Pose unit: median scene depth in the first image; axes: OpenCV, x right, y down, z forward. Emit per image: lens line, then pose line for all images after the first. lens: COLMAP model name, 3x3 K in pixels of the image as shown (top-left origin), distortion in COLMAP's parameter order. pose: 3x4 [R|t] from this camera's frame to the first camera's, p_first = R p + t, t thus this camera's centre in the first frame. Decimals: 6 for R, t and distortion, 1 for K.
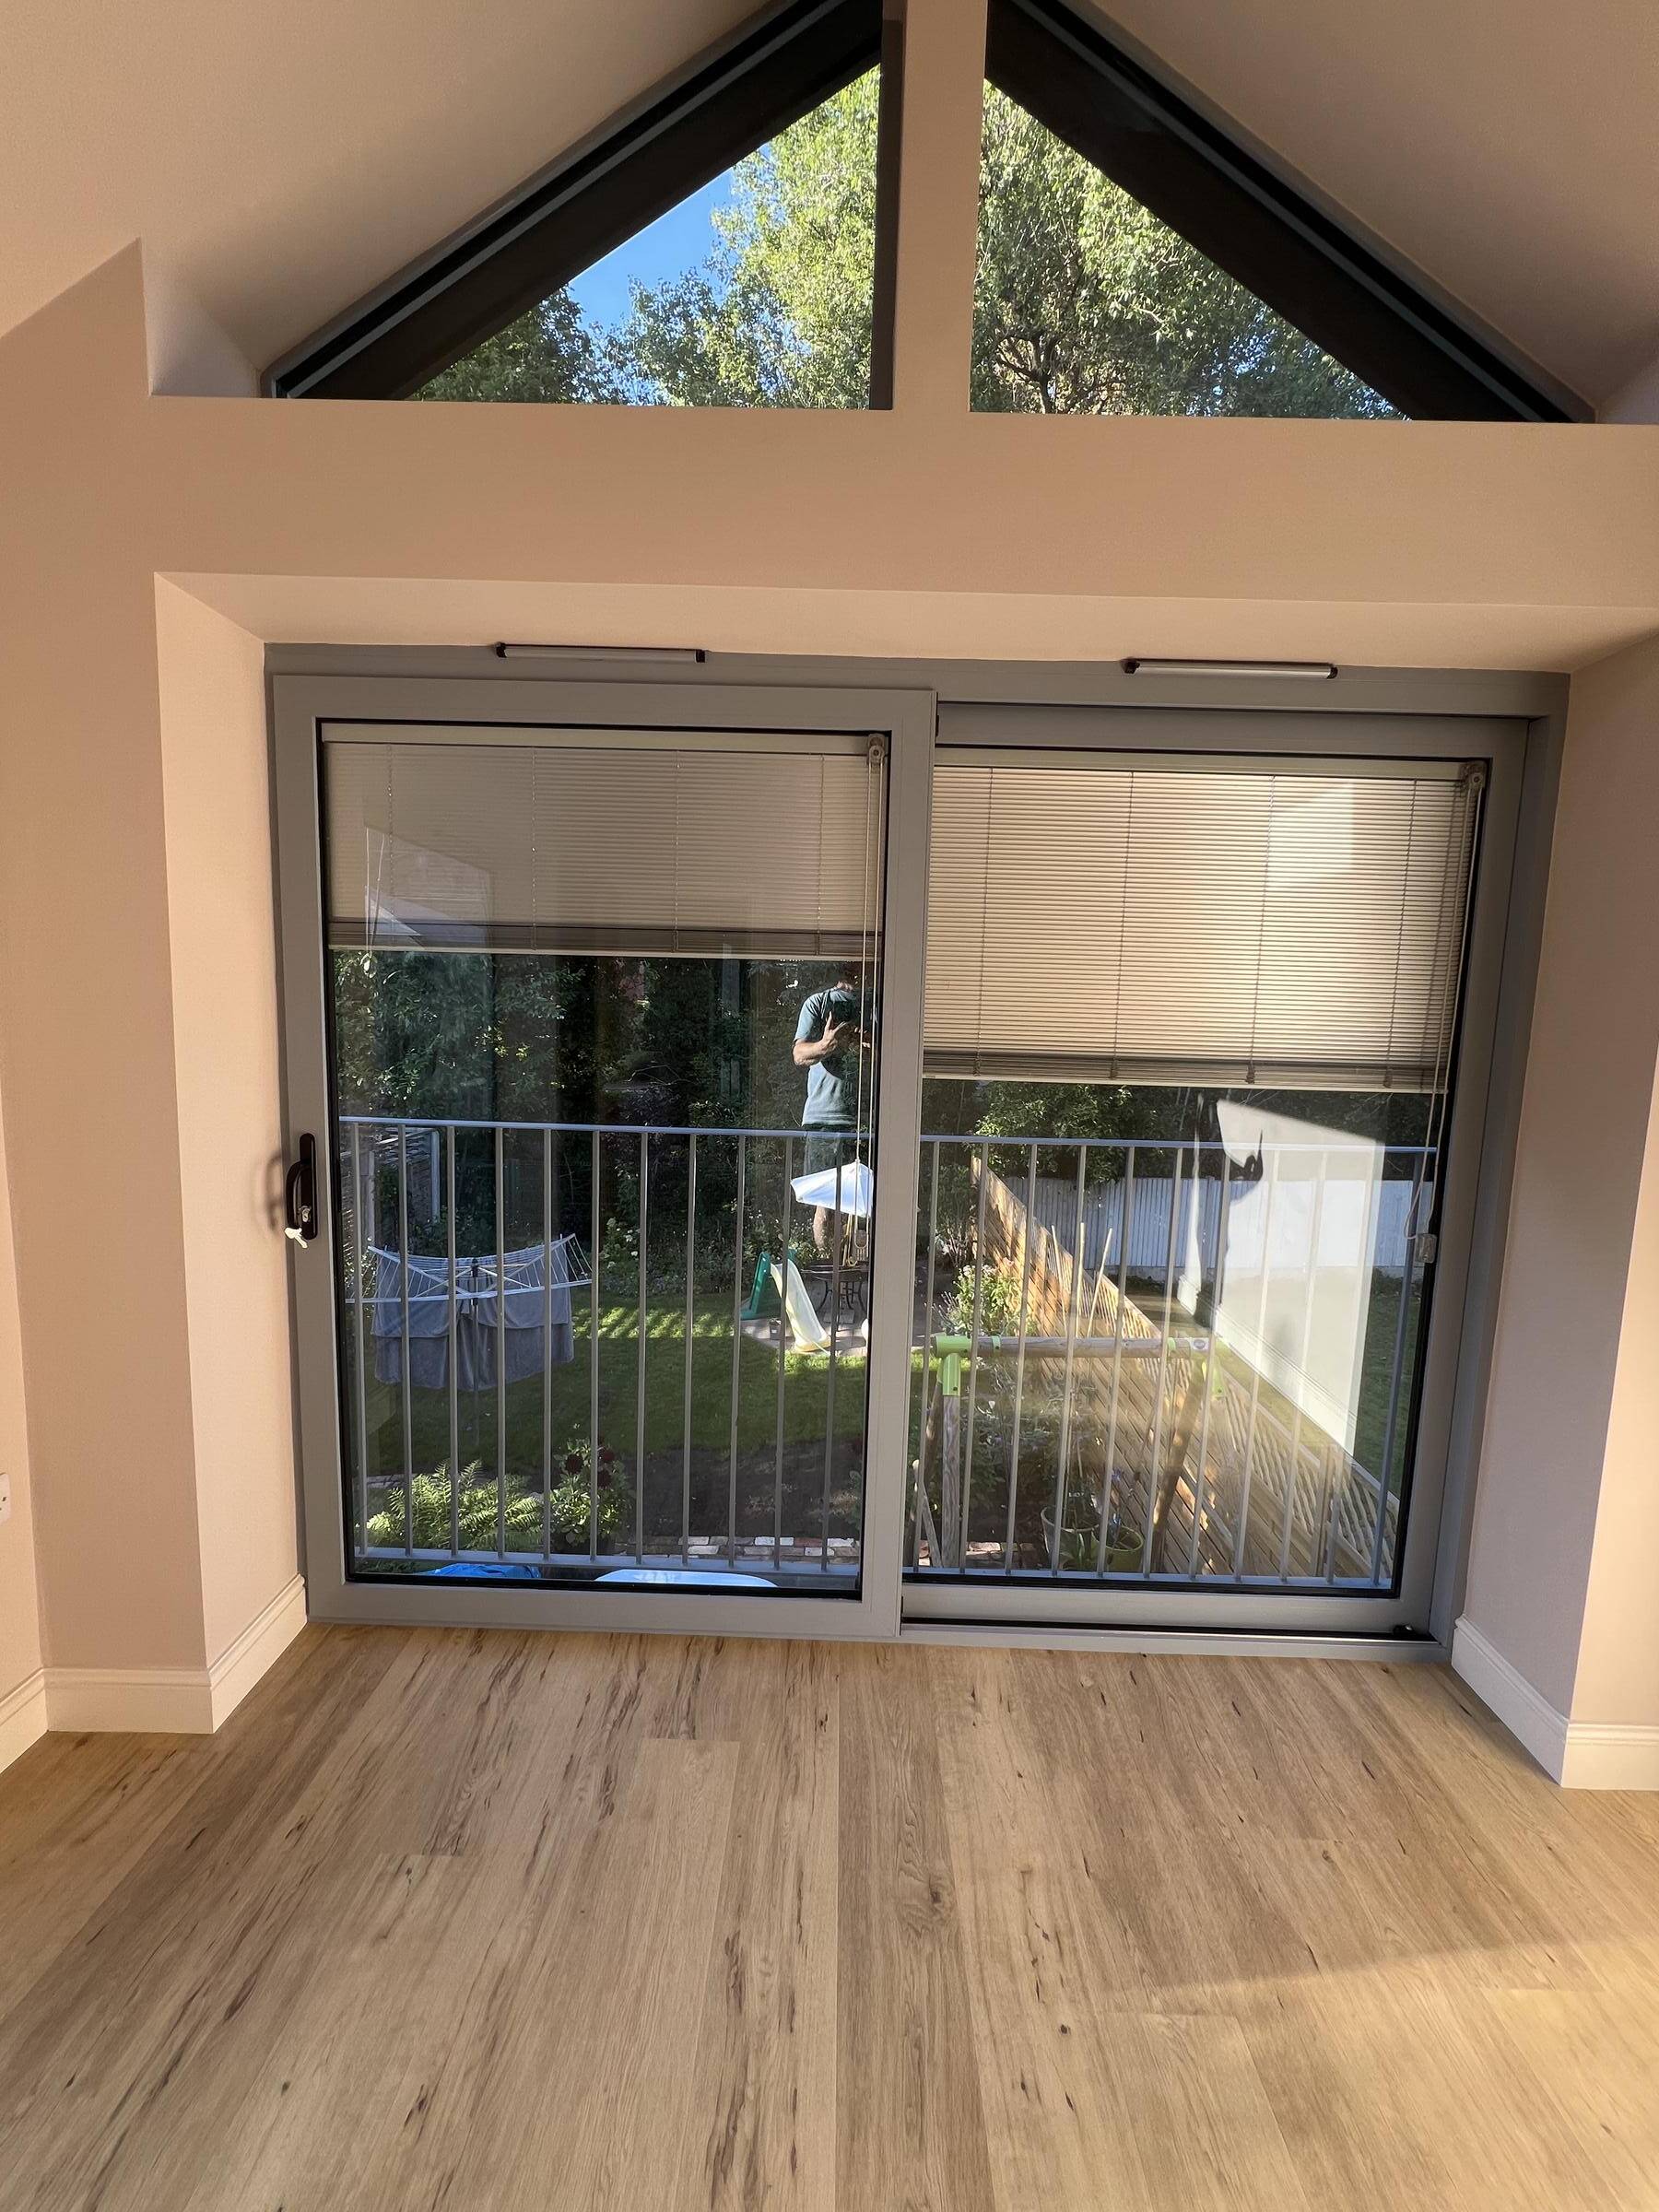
lens RADIAL K [[890.1, 0, 830.5], [0, 890.1, 1105.3], [0, 0, 1]] dist [-0.002155, 0.000624]
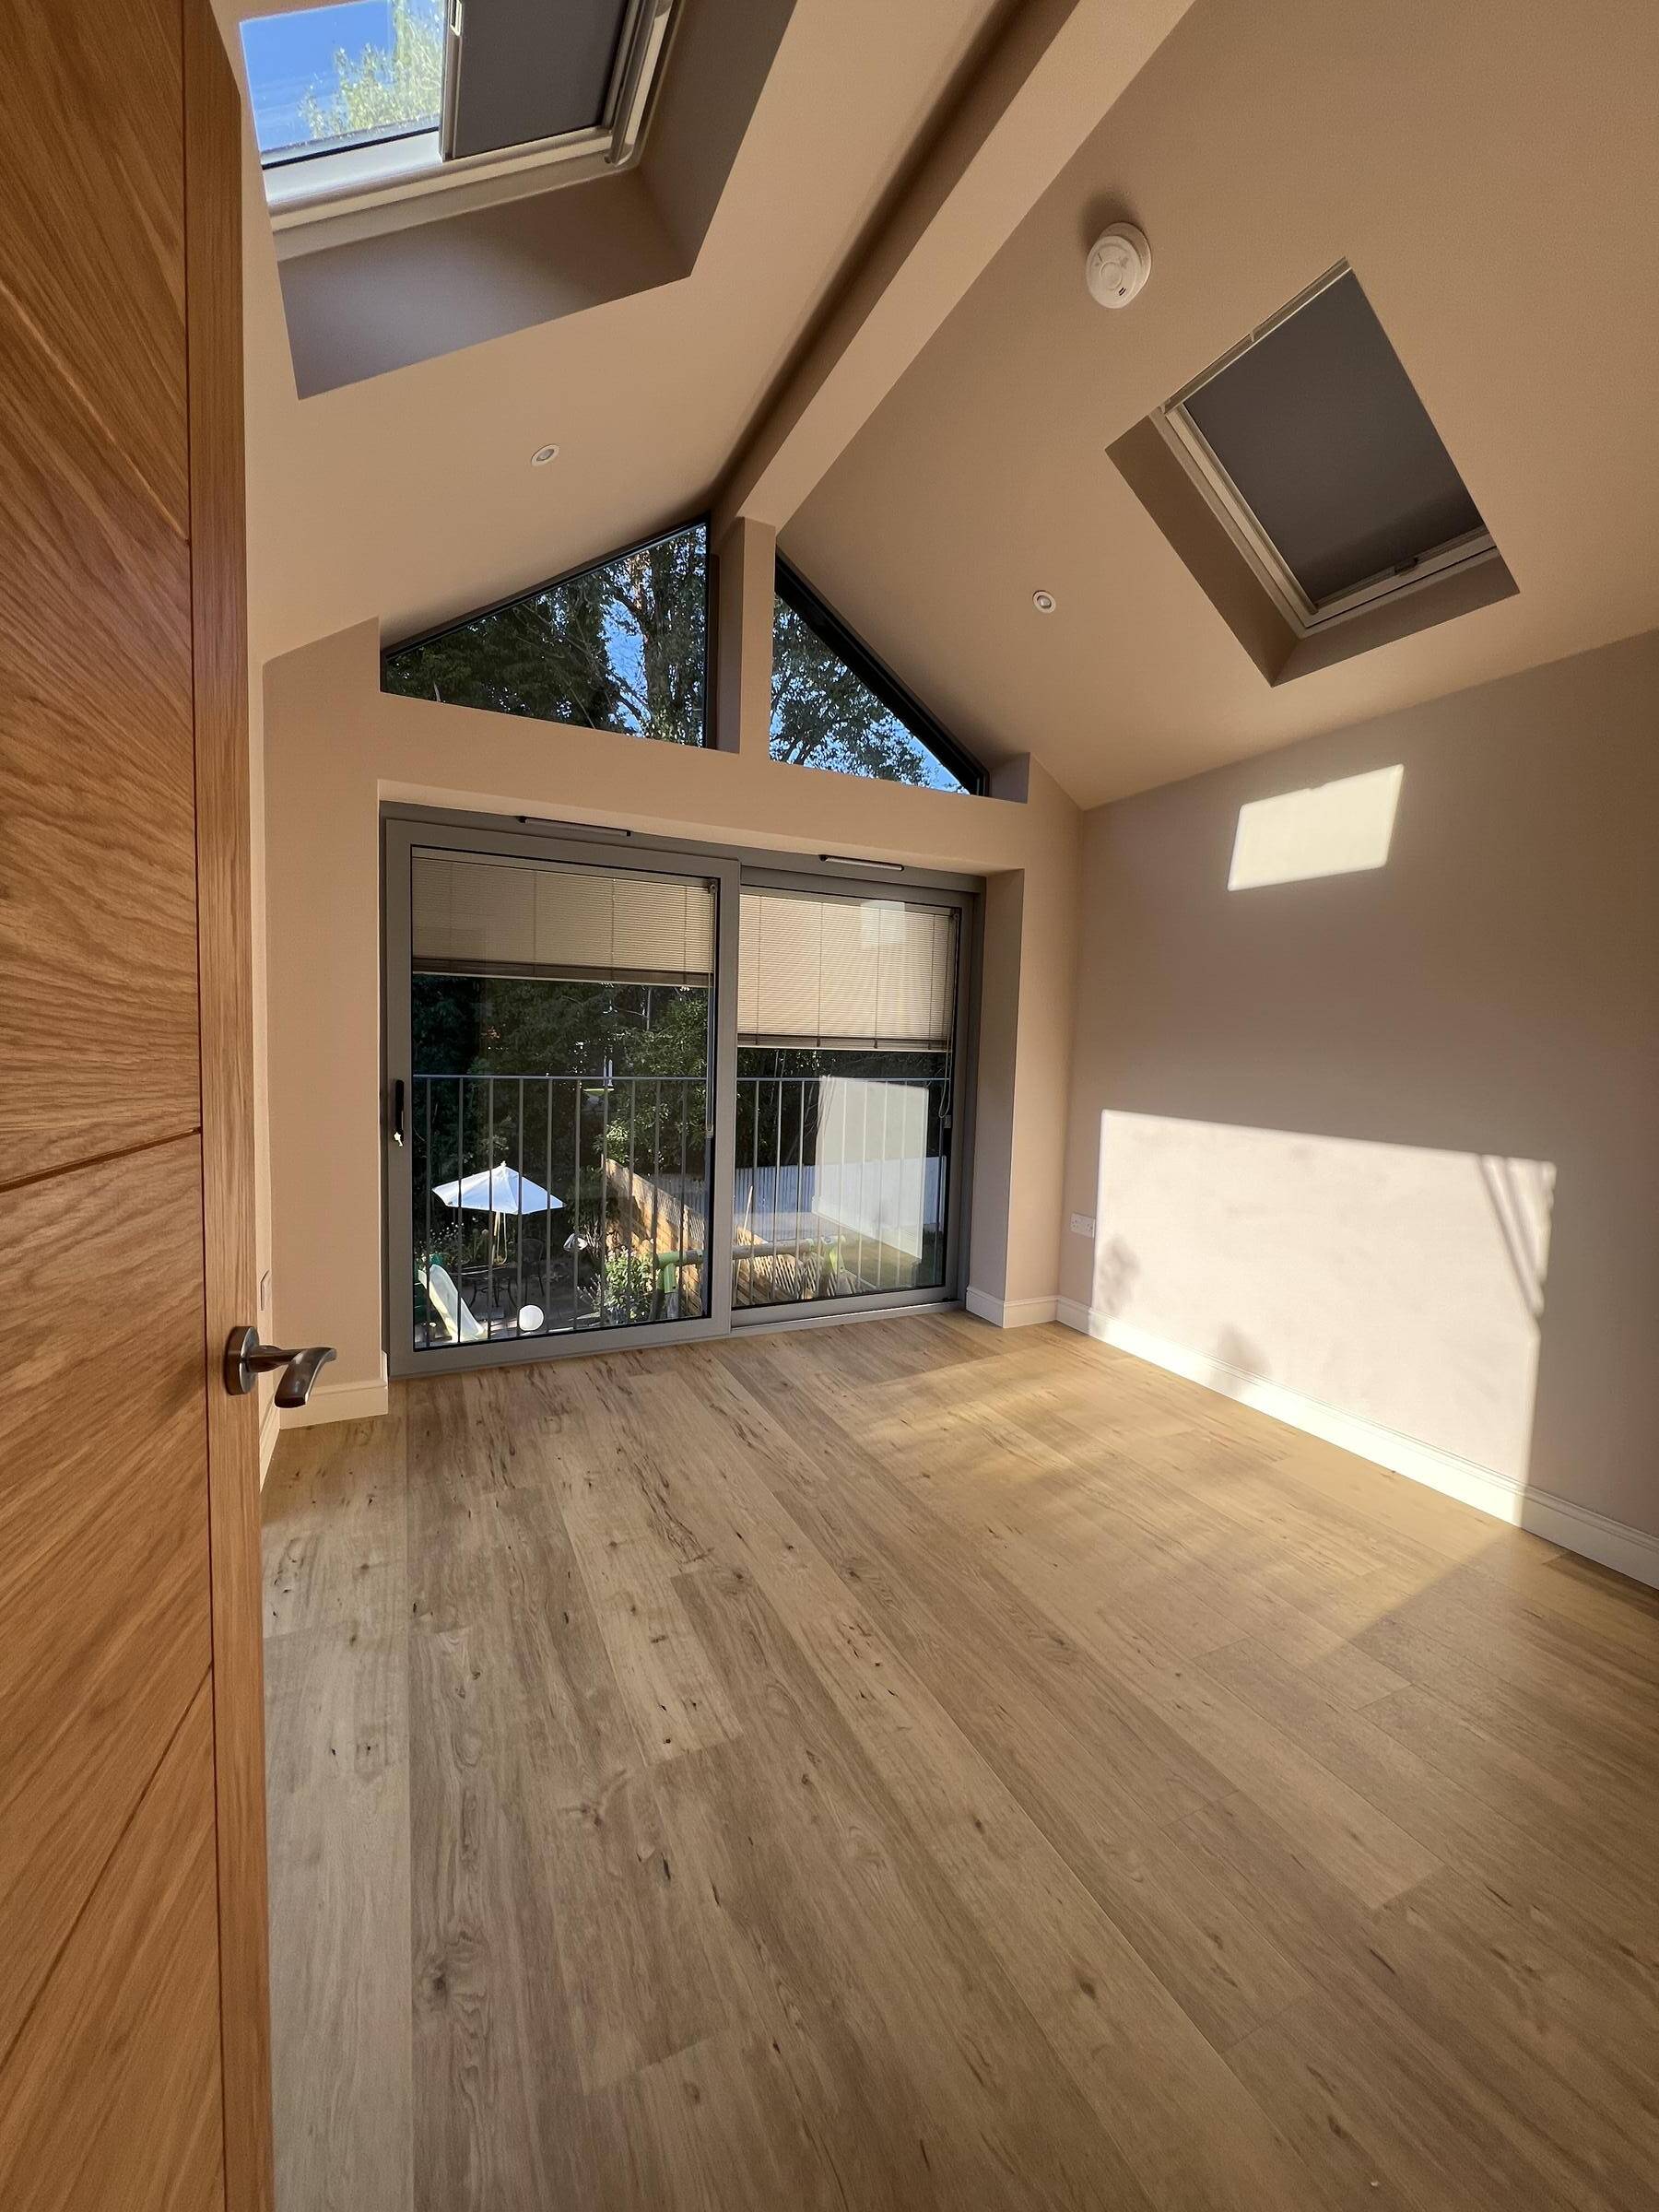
lens RADIAL K [[890.1, 0, 830.4], [0, 890.1, 1103.5], [0, 0, 1]] dist [-0.002155, 0.000624]
pose [[0.896125, -0.033795, 0.442514, -0.630860], [0.043392, 0.998991, -0.011579, 0.138776], [-0.441676, 0.029578, 0.896687, -0.949127]]
